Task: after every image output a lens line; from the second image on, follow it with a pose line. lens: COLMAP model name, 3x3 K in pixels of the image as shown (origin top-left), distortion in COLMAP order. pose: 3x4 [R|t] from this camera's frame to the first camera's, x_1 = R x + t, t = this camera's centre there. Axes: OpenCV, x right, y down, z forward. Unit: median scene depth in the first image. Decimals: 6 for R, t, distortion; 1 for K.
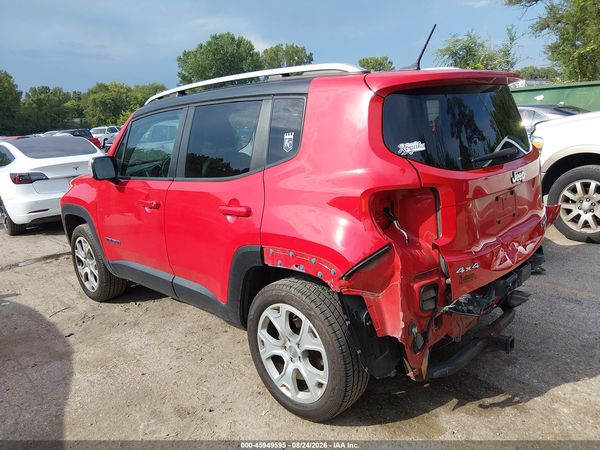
lens RADIAL K [[471.0, 0, 299.8], [0, 471.0, 207.4], [0, 0, 1]] dist [0.063517, -0.120549]
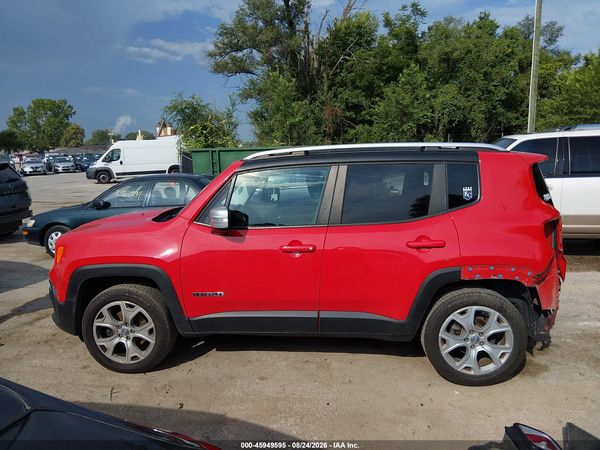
lens RADIAL K [[465.7, 0, 300.0], [0, 465.7, 225.0], [0, 0, 1]] dist [0.062346, -0.104977]
pose [[0.769065, -0.043732, 0.637673, -1.276134], [0.084283, 0.995884, -0.033351, -0.034495], [-0.633589, 0.079394, 0.769585, 0.212099]]
